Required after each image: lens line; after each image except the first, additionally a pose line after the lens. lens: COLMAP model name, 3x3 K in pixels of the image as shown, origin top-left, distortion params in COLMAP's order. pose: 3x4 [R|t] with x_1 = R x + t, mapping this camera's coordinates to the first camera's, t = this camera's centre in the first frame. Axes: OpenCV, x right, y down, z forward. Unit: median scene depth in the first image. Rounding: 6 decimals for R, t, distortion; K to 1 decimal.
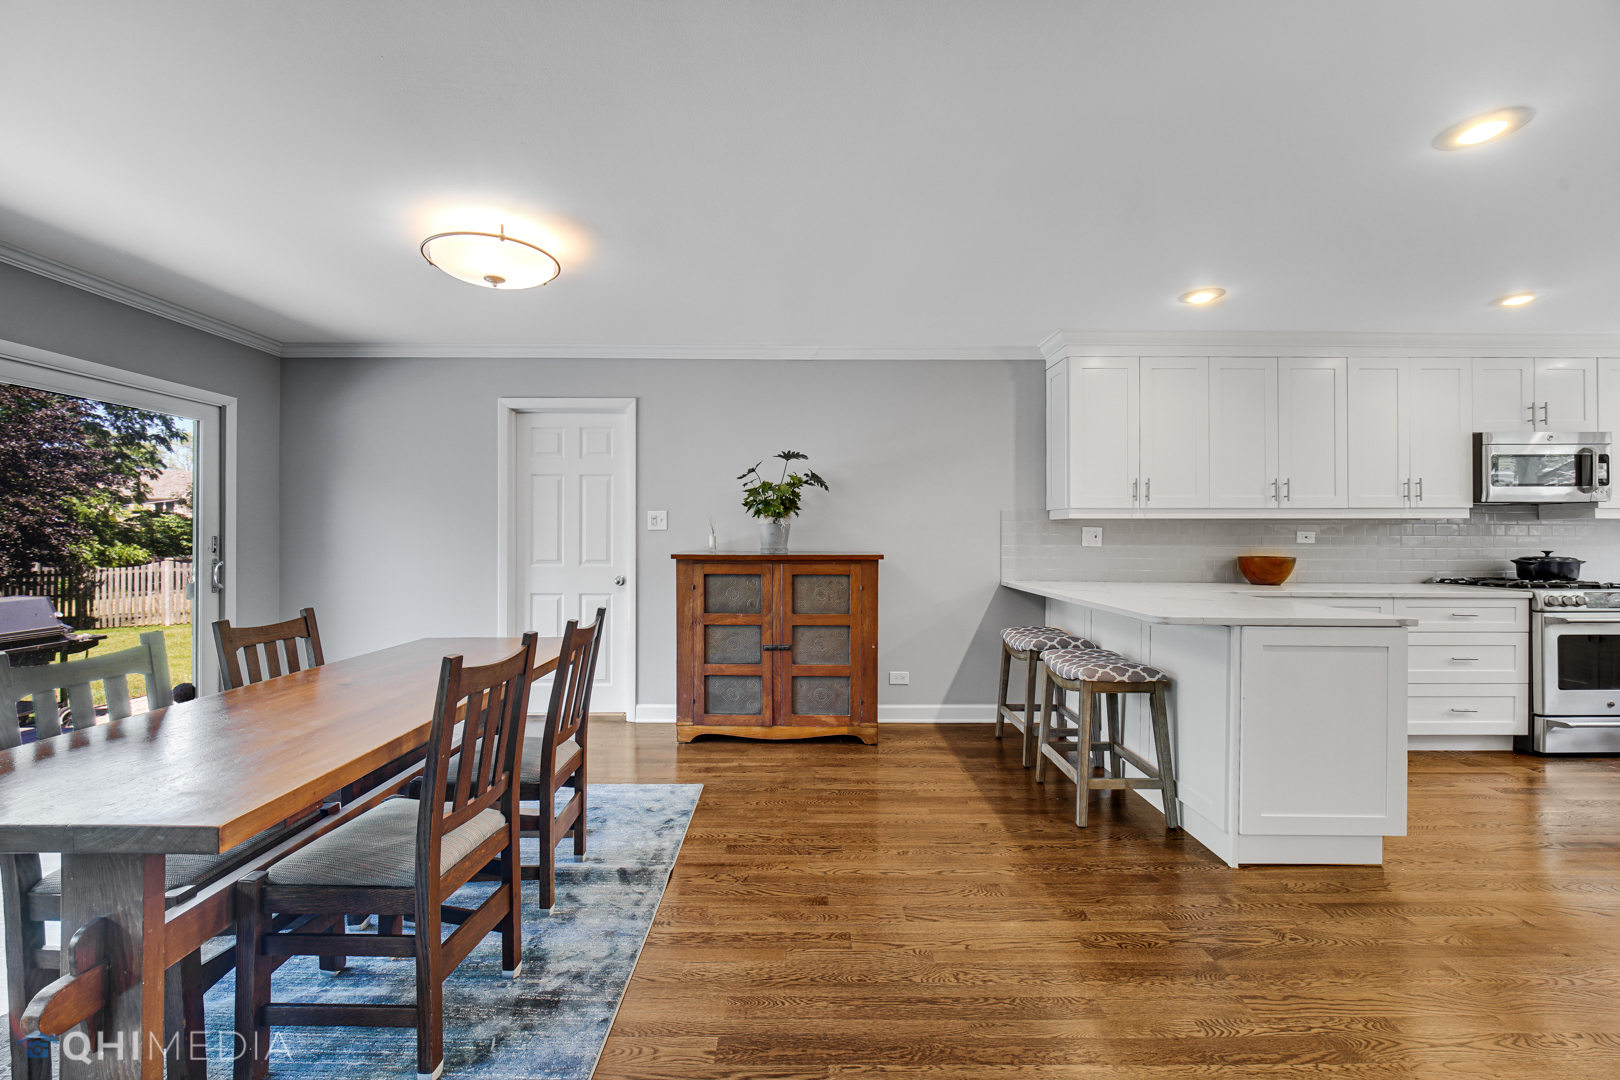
lens RADIAL K [[641.2, 0, 801.5], [0, 641.2, 539.9], [0, 0, 1]] dist [-0.011300, 0.004032]
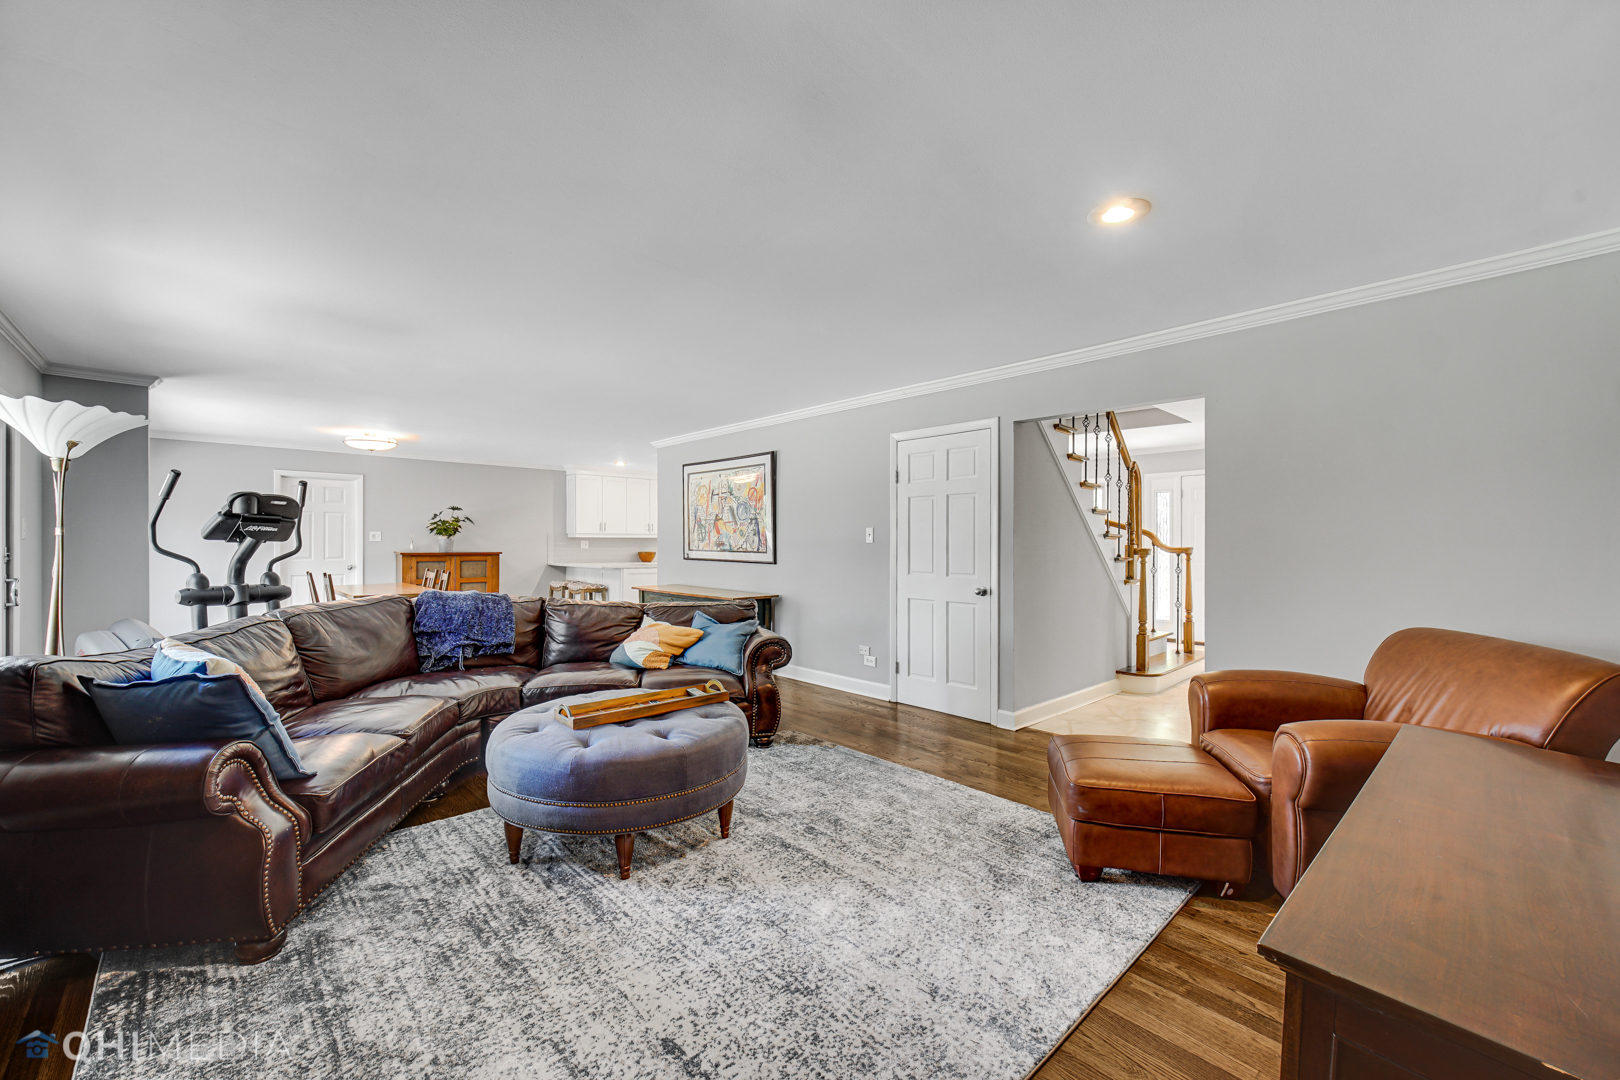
lens RADIAL K [[641.2, 0, 801.5], [0, 641.2, 539.9], [0, 0, 1]] dist [-0.011300, 0.004032]
pose [[0.734382, 0.004061, 0.678724, -0.650621], [0.003189, 0.999950, -0.009434, 0.003979], [-0.678729, 0.009093, 0.734333, -1.476248]]
